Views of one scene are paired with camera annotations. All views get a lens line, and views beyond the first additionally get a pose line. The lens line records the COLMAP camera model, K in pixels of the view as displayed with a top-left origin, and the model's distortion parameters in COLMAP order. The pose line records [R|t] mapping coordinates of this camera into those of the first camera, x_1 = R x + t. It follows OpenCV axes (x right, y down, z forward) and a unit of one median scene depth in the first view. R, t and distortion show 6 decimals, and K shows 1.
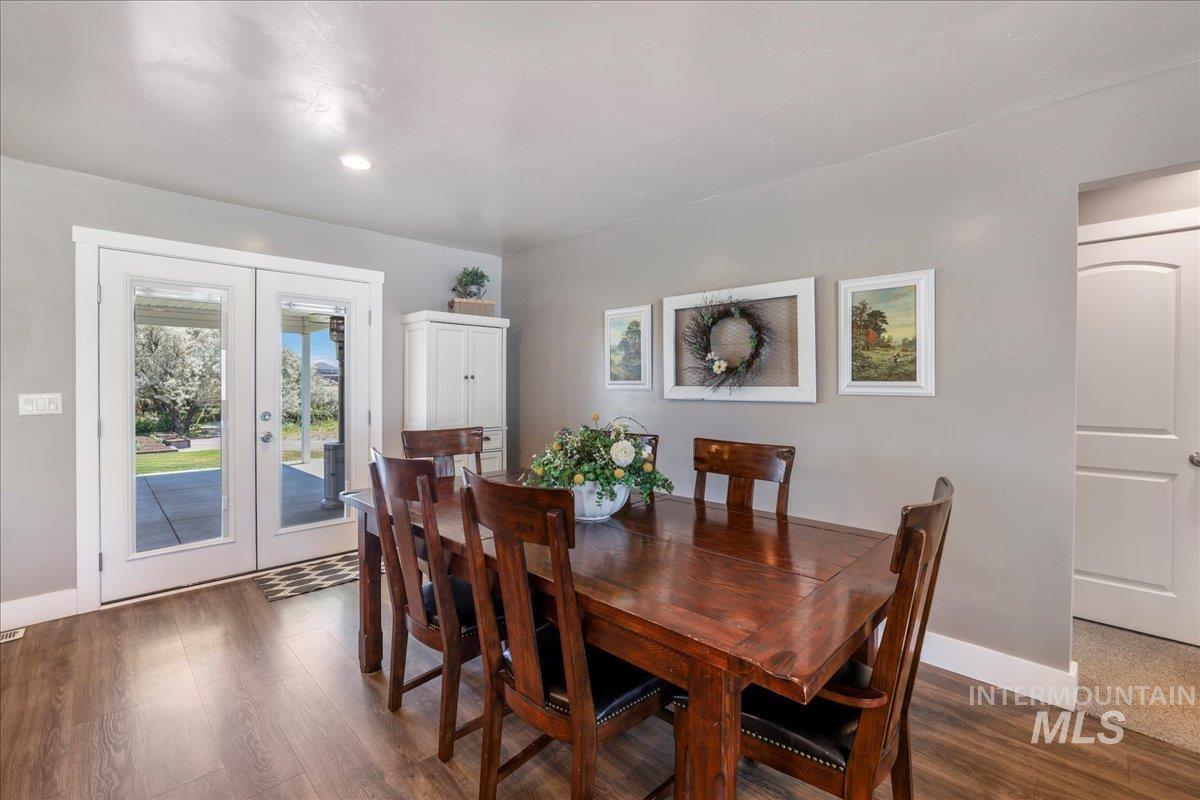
lens RADIAL K [[530.9, 0, 598.7], [0, 530.9, 392.5], [0, 0, 1]] dist [-0.033812, 0.009585]
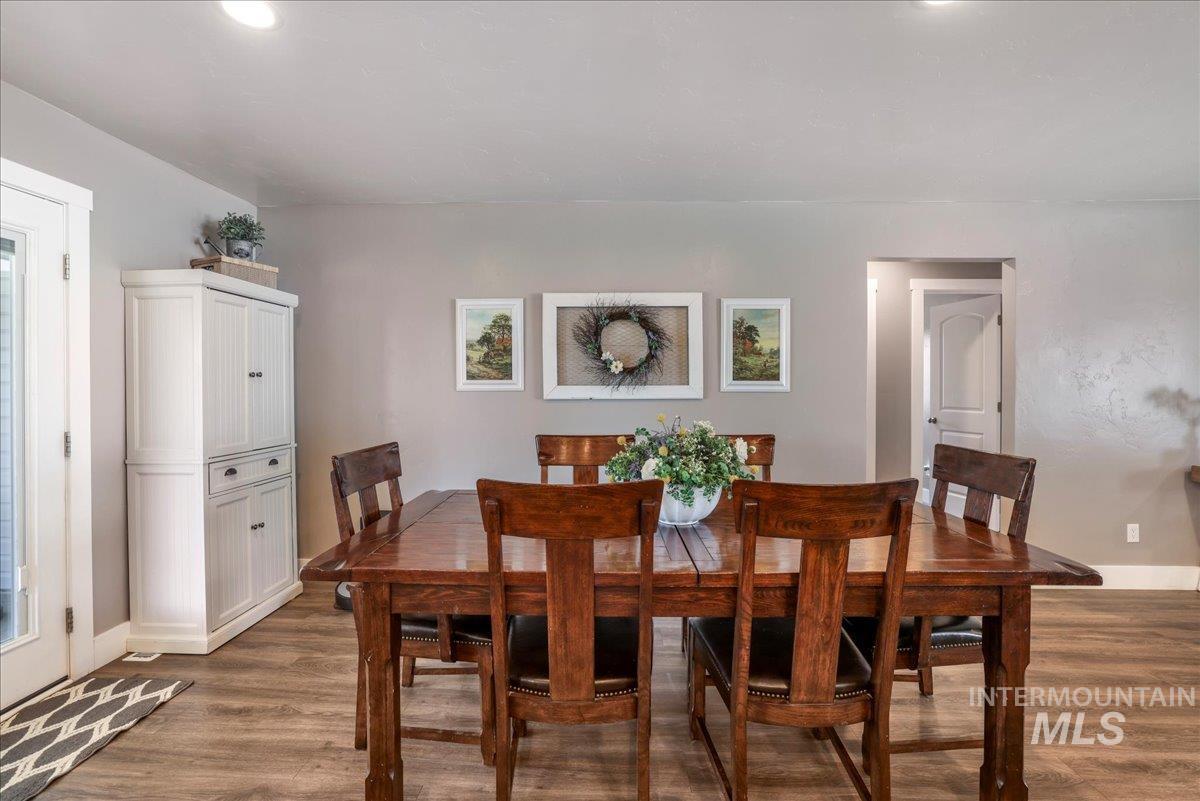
lens RADIAL K [[530.9, 0, 598.8], [0, 530.9, 394.6], [0, 0, 1]] dist [-0.033812, 0.009585]
pose [[0.722732, -0.018421, 0.690883, -0.529803], [0.014117, 0.999830, 0.011890, -0.007008], [-0.690984, 0.001160, 0.722869, 0.274416]]
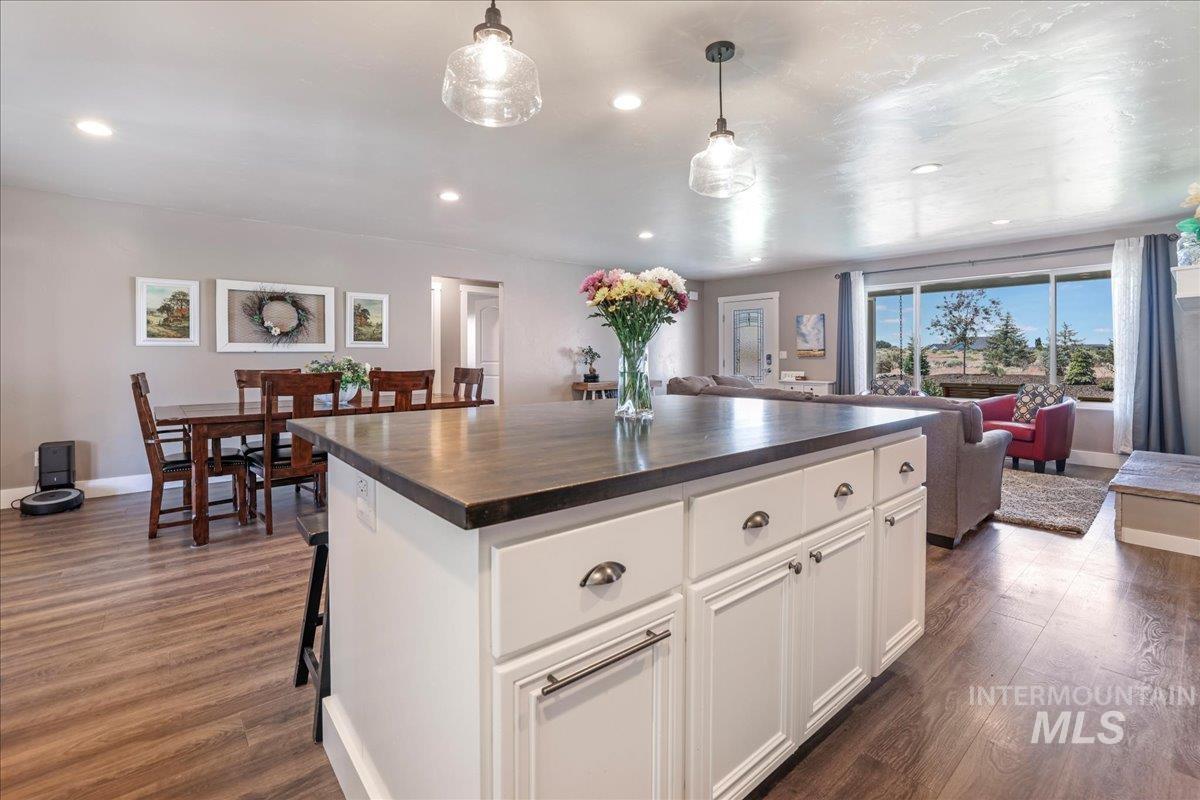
lens RADIAL K [[530.9, 0, 610.9], [0, 530.9, 352.8], [0, 0, 1]] dist [-0.033812, 0.009585]
pose [[0.055453, 0.002108, 0.998459, -1.340998], [0.021977, 0.999753, -0.003331, 0.046672], [-0.998219, 0.022127, 0.055393, -0.112842]]
